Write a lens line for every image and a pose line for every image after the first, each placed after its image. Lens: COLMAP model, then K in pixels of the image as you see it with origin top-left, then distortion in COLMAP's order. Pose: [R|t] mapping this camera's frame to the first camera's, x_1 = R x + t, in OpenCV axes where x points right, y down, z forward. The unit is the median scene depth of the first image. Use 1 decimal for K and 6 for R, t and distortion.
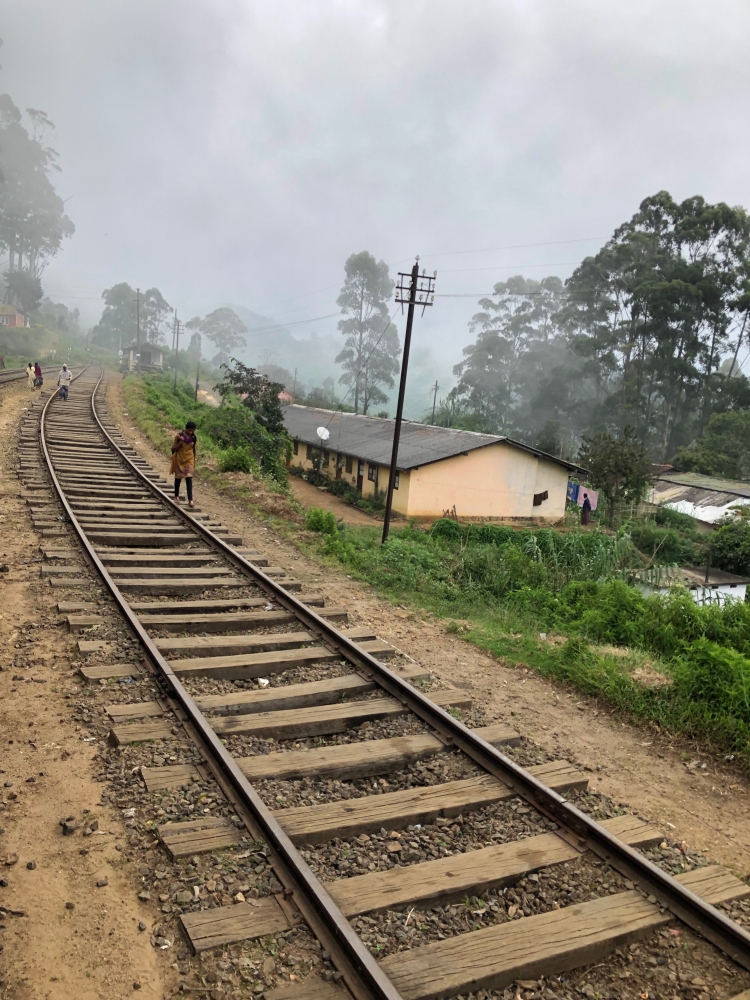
lens RADIAL K [[808.5, 0, 358.9], [0, 808.5, 547.1], [0, 0, 1]] dist [0.009180, -0.081082]
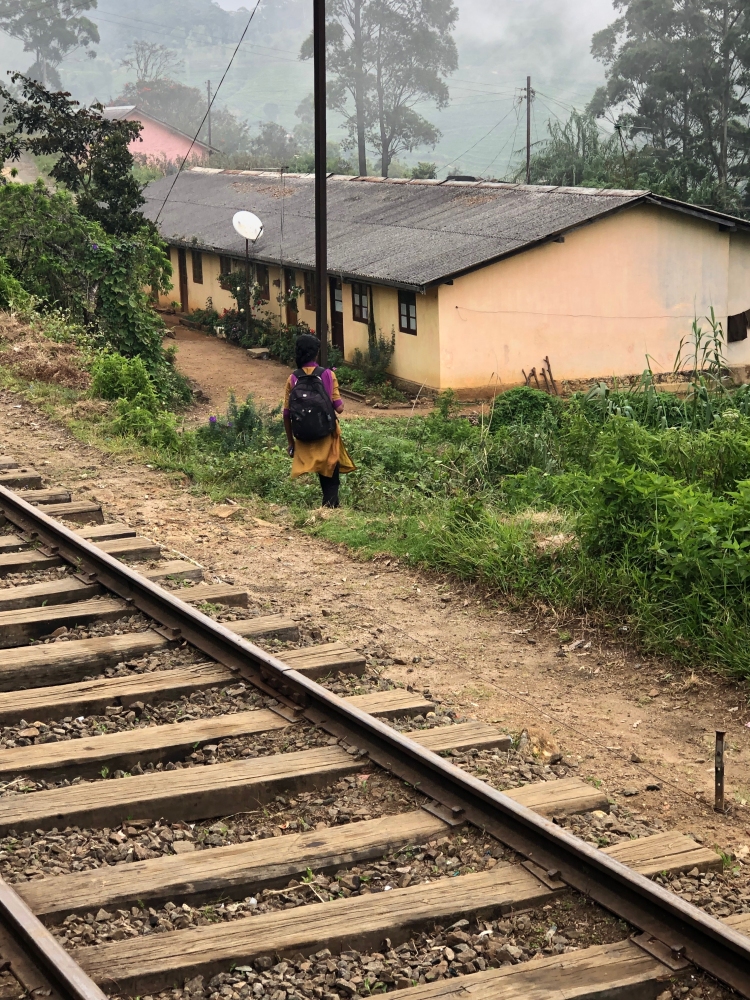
lens RADIAL K [[2024.6, 0, 375.0], [0, 2024.6, 500.0], [0, 0, 1]] dist [-0.023215, -0.055026]
pose [[0.995059, -0.094774, -0.029590, 0.061107], [0.094596, 0.995488, -0.007373, 0.029318], [0.030155, 0.004537, 0.999535, -0.116290]]
